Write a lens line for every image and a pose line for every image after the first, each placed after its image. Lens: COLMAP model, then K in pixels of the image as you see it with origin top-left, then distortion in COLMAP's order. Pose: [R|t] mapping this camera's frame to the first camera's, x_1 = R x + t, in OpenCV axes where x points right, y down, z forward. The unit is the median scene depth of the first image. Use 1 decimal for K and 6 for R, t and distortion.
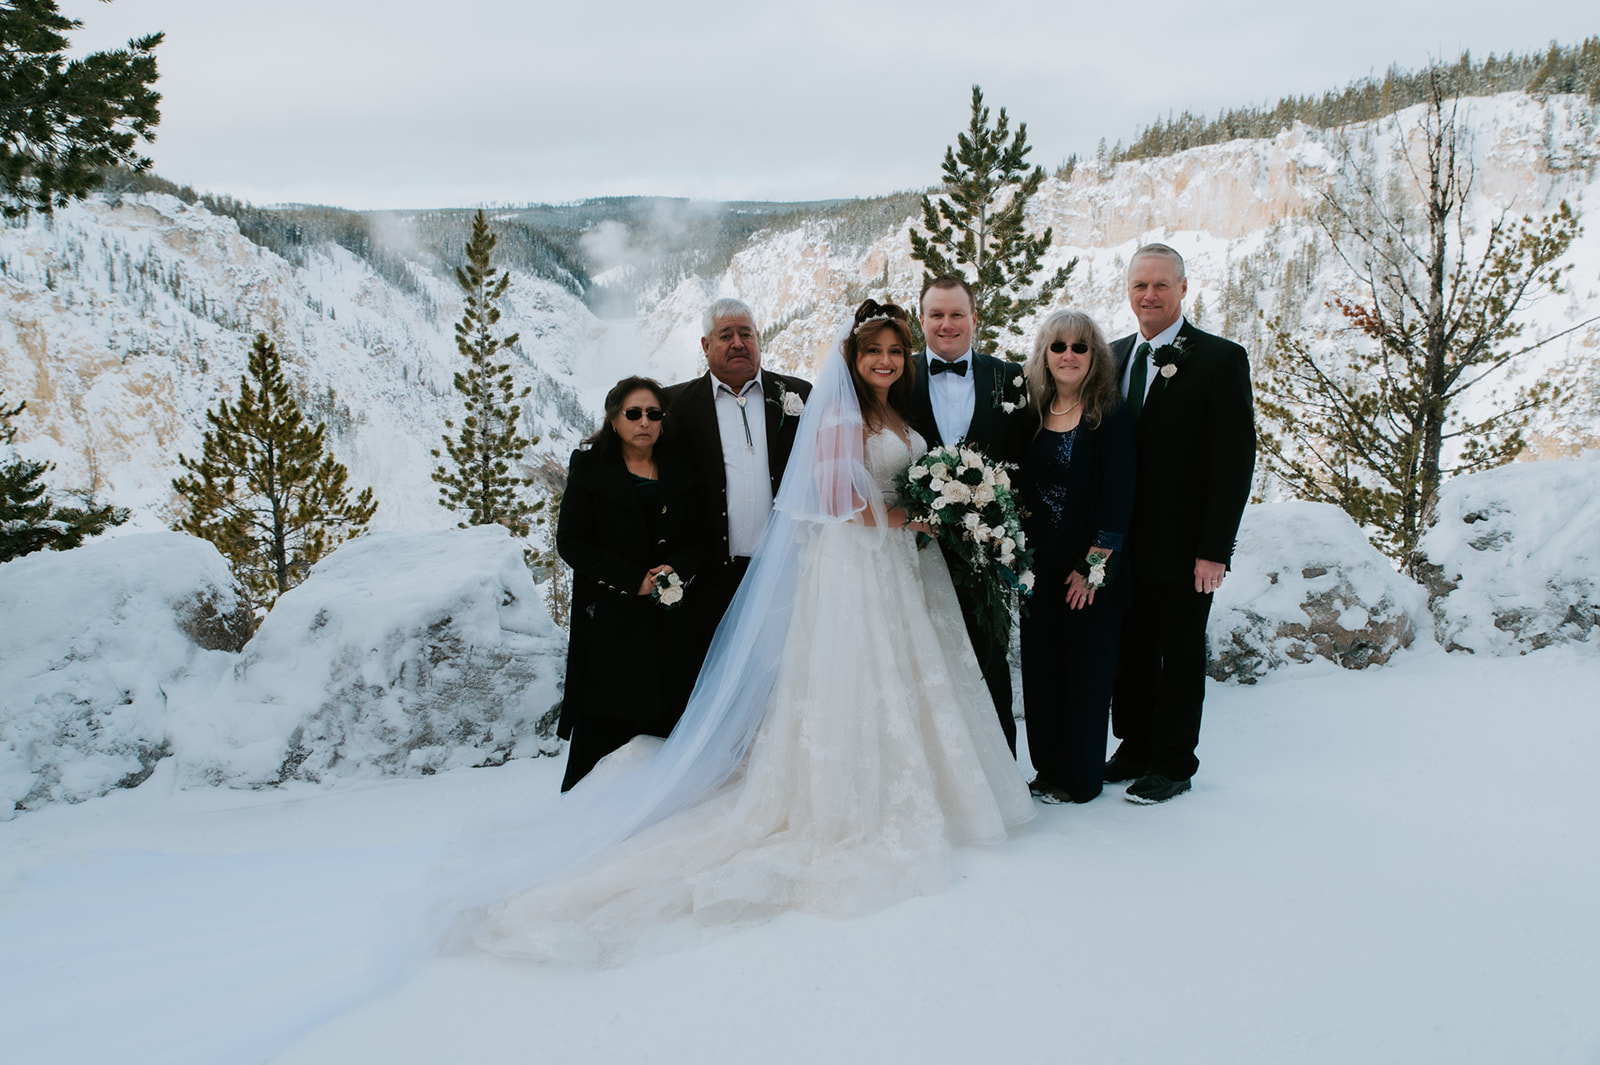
lens RADIAL K [[1411.2, 0, 800.0], [0, 1411.2, 532.5], [0, 0, 1]] dist [-0.058754, 0.114912]
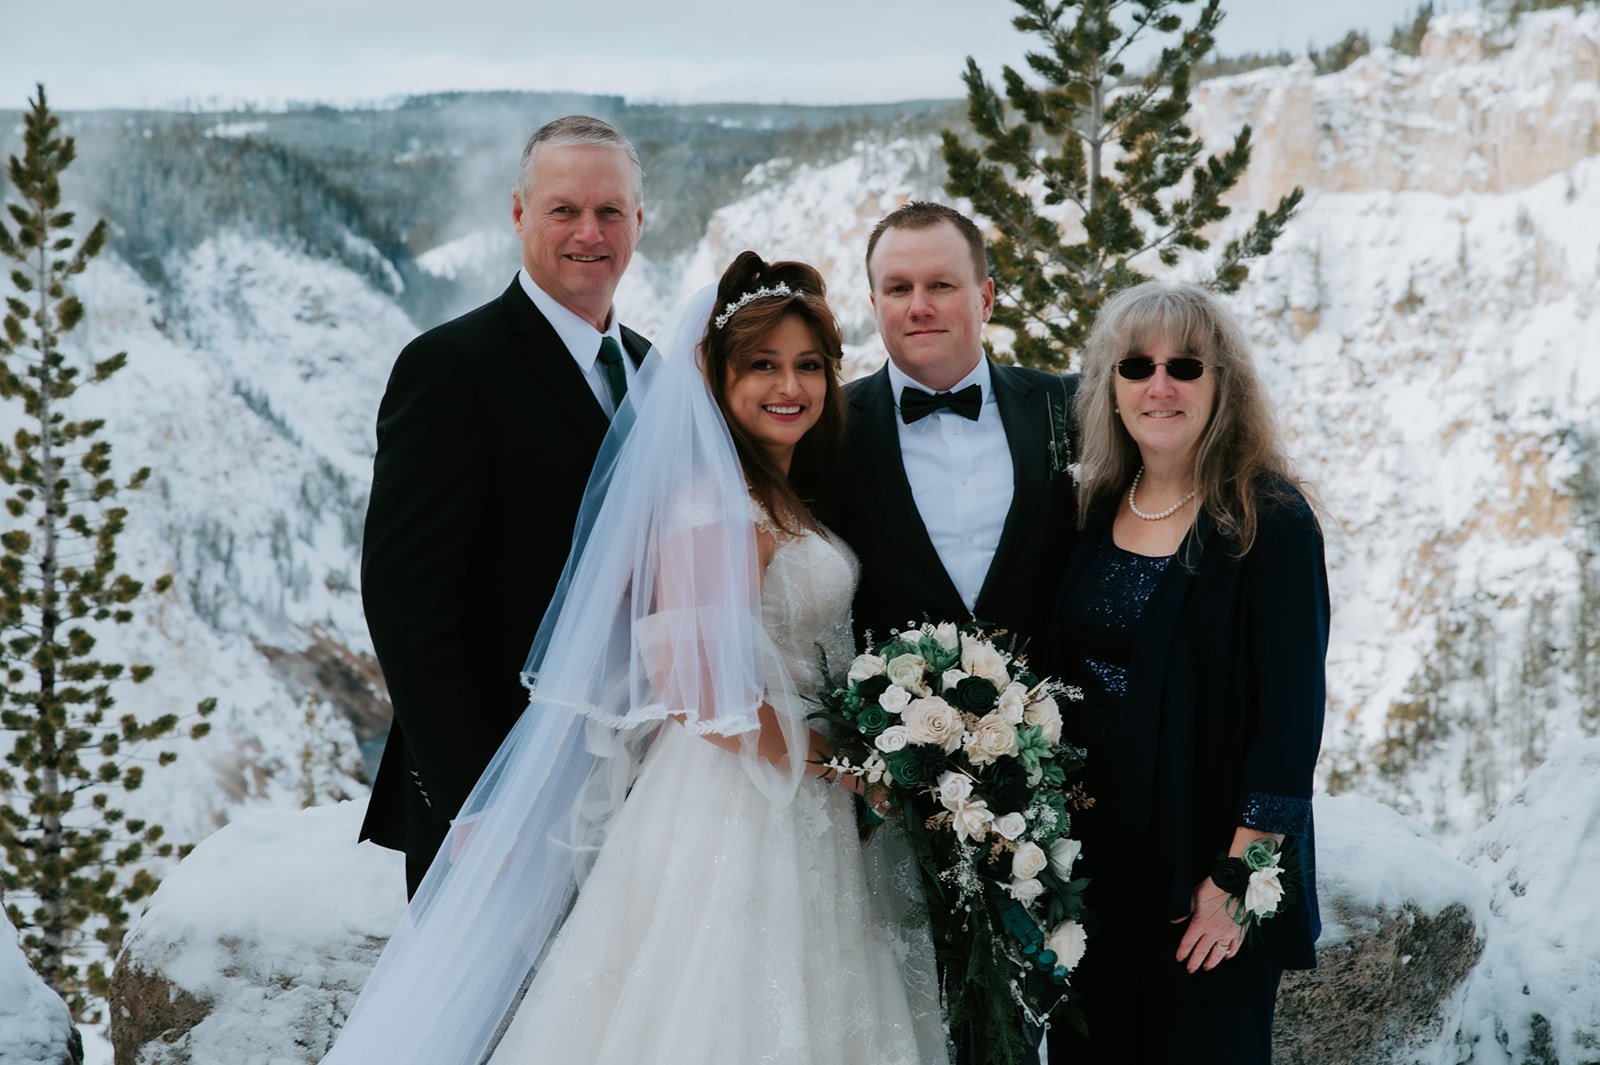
lens RADIAL K [[2948.5, 0, 800.0], [0, 2948.5, 532.5], [0, 0, 1]] dist [0.205495, 0.383714]
pose [[0.999825, 0.005028, -0.018045, 0.040013], [-0.006581, 0.996184, -0.087028, 0.002197], [0.017538, 0.087132, 0.996042, 0.026077]]
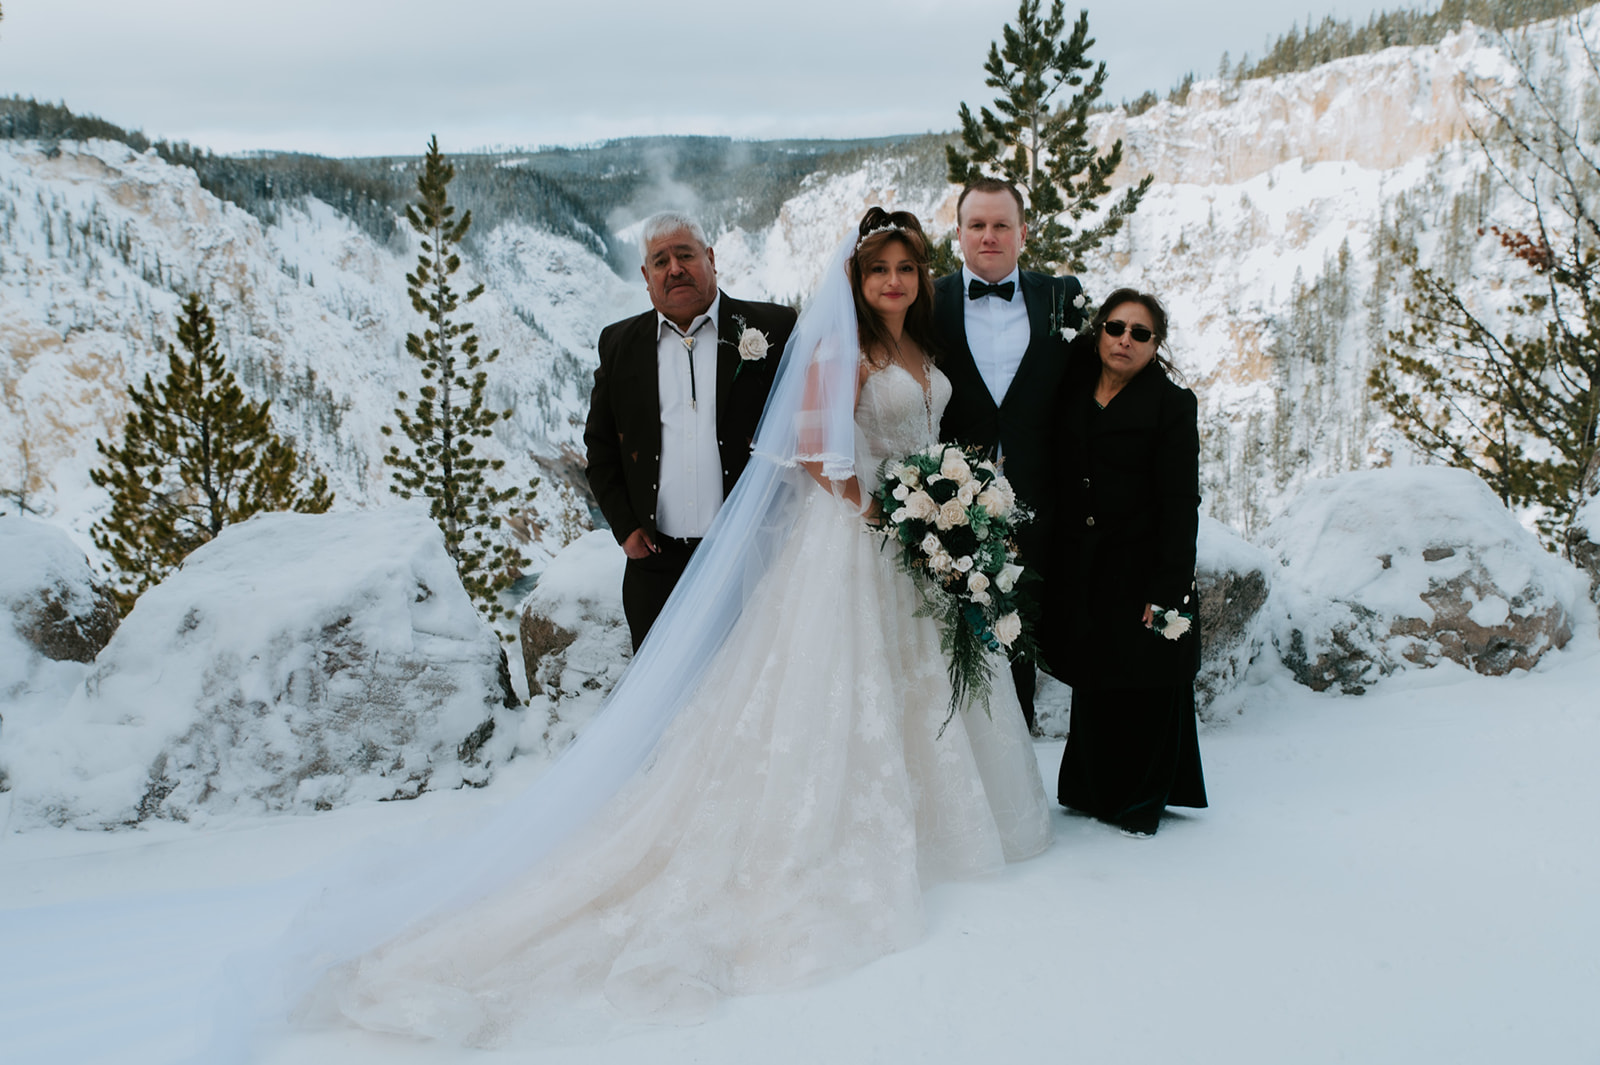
lens RADIAL K [[1675.3, 0, 800.0], [0, 1675.3, 532.5], [0, 0, 1]] dist [-0.020816, 0.164278]
pose [[0.999139, -0.011228, -0.039945, 0.023891], [0.011221, 0.999937, -0.000395, 0.007010], [0.039946, -0.000054, 0.999202, 0.019956]]
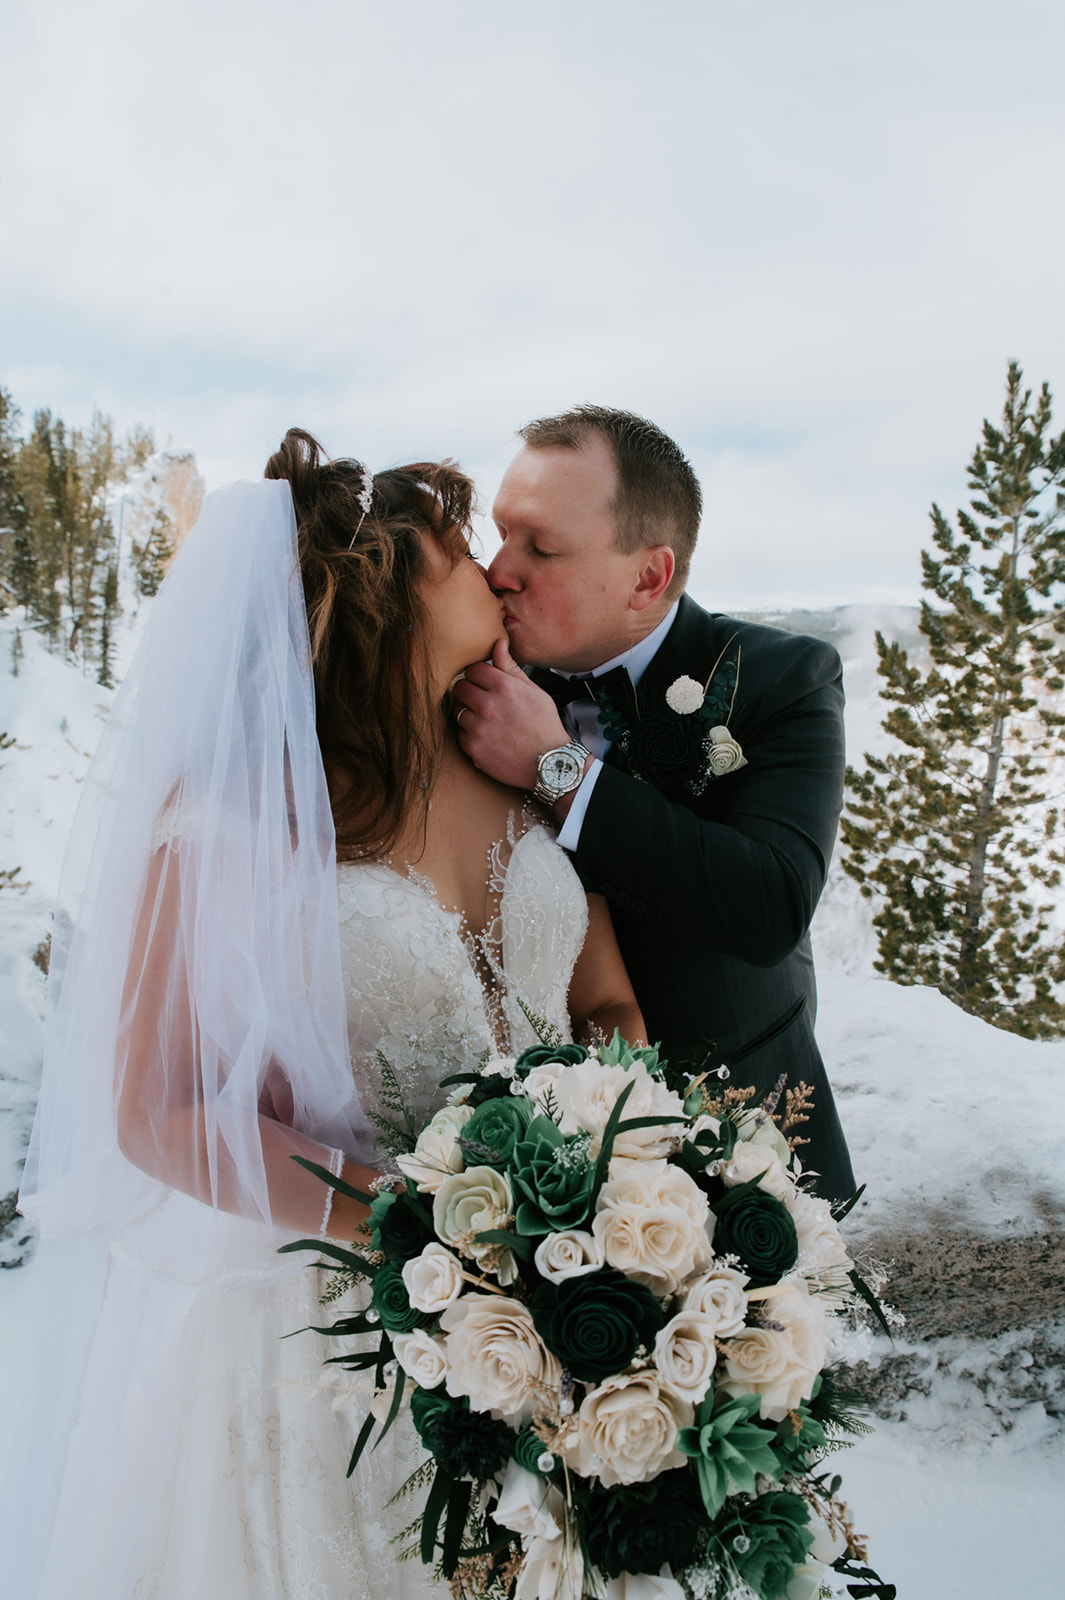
lens RADIAL K [[1077.7, 0, 532.5], [0, 1077.7, 800.0], [0, 0, 1]] dist [-0.133320, 0.086719]
pose [[0.910711, 0.077202, -0.405766, 0.105776], [-0.098740, 0.994586, -0.032382, -0.030407], [0.401069, 0.069556, 0.913403, 0.316625]]
